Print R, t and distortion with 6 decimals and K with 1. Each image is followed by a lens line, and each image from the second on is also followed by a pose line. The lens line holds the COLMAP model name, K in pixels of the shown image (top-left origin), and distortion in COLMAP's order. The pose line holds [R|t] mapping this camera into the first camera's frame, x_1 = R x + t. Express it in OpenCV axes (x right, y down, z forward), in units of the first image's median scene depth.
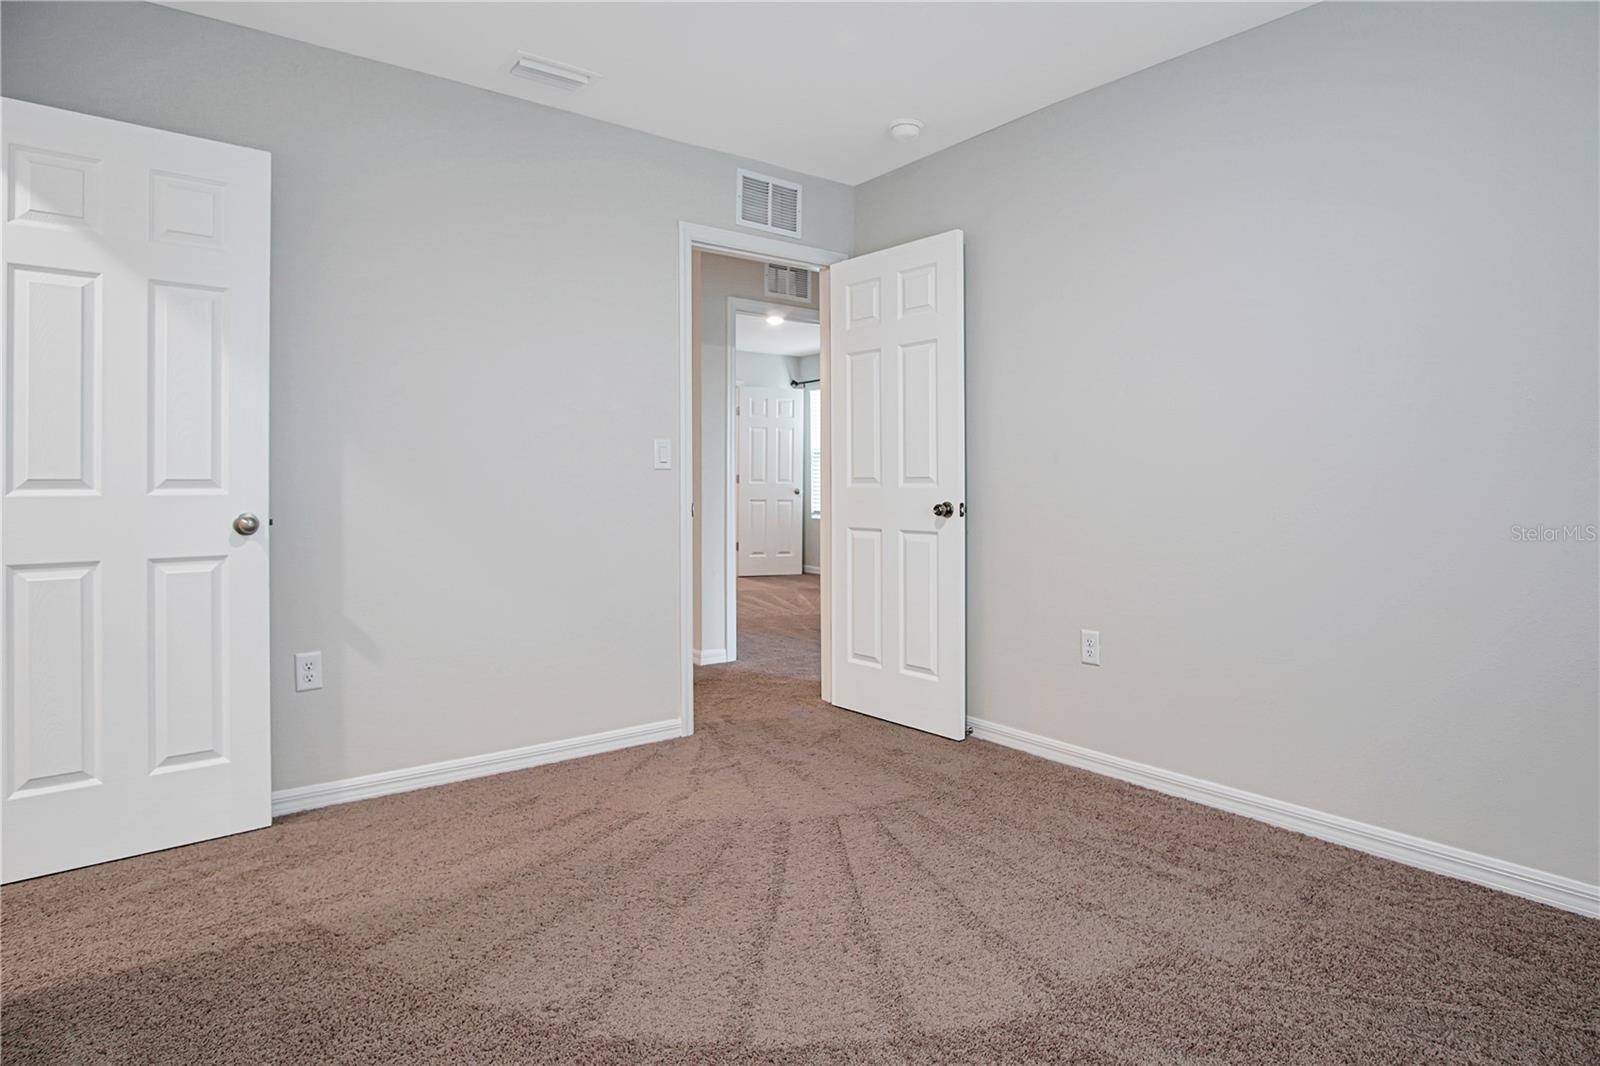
lens RADIAL K [[875.1, 0, 799.2], [0, 875.1, 475.8], [0, 0, 1]] dist [-0.004856, -0.000527]
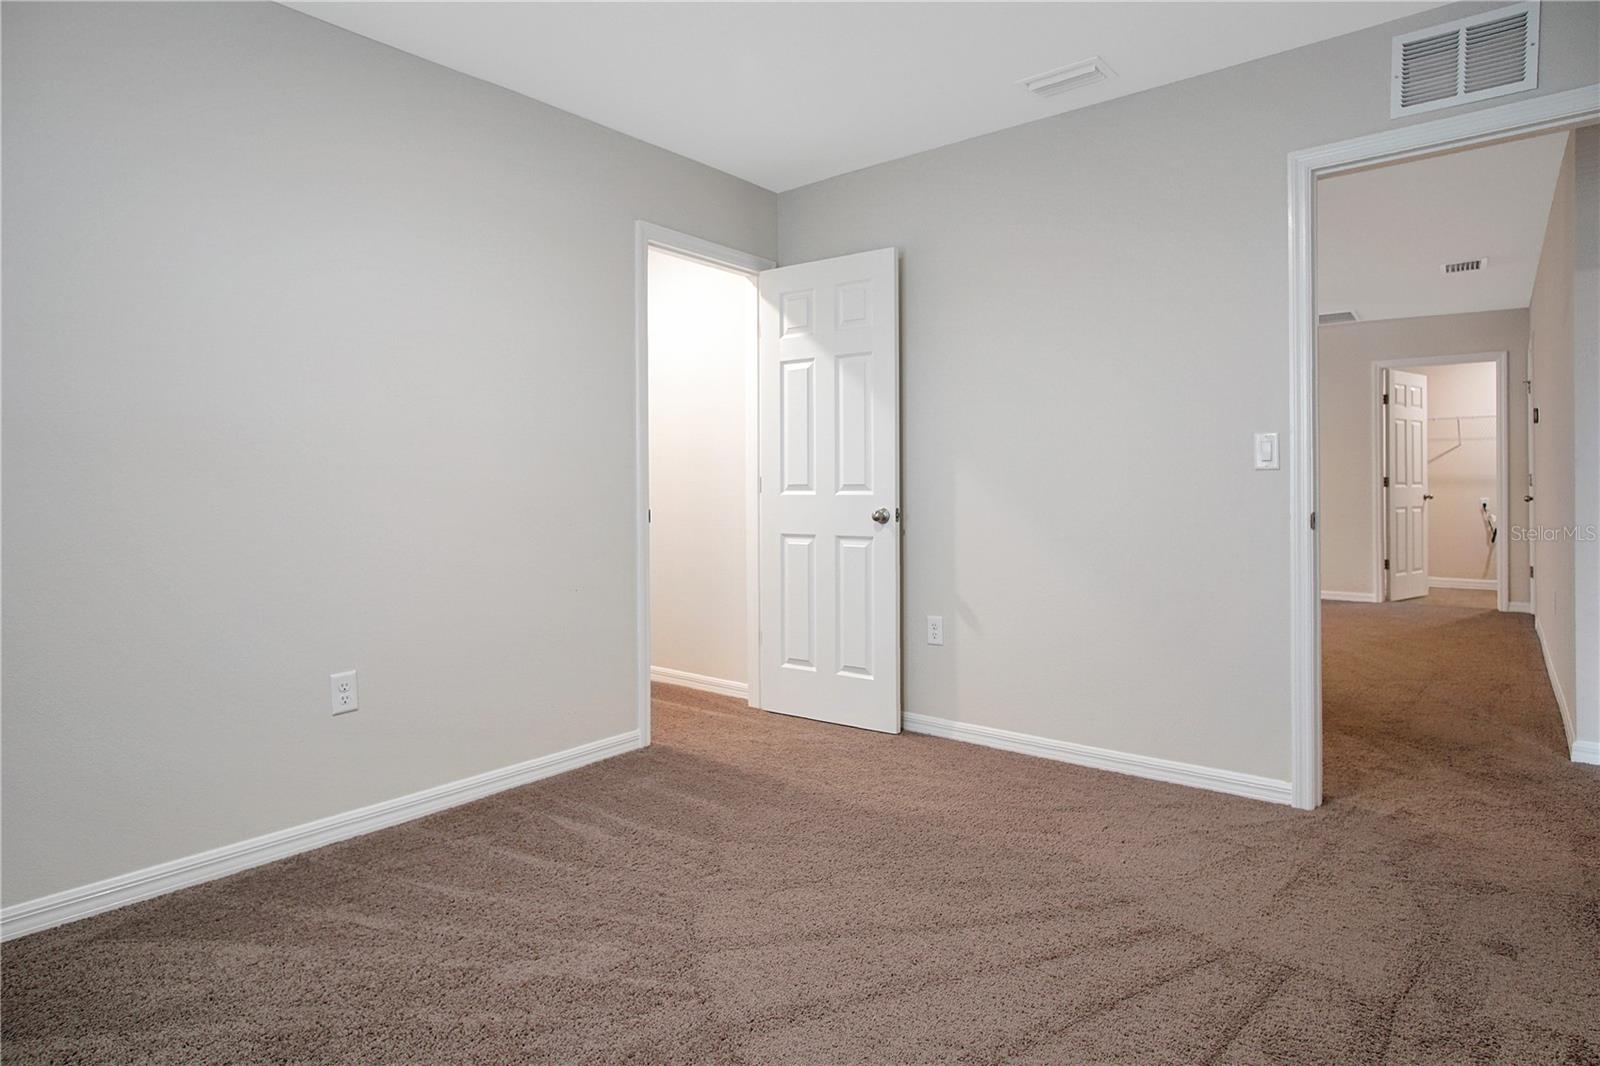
lens RADIAL K [[864.0, 0, 803.7], [0, 864.0, 493.1], [0, 0, 1]] dist [-0.000018, 0.001609]
pose [[0.262044, 0.004579, -0.965045, 0.673815], [0.010046, 0.999922, 0.007472, 0.006529], [0.965004, -0.011653, 0.261978, 0.500709]]
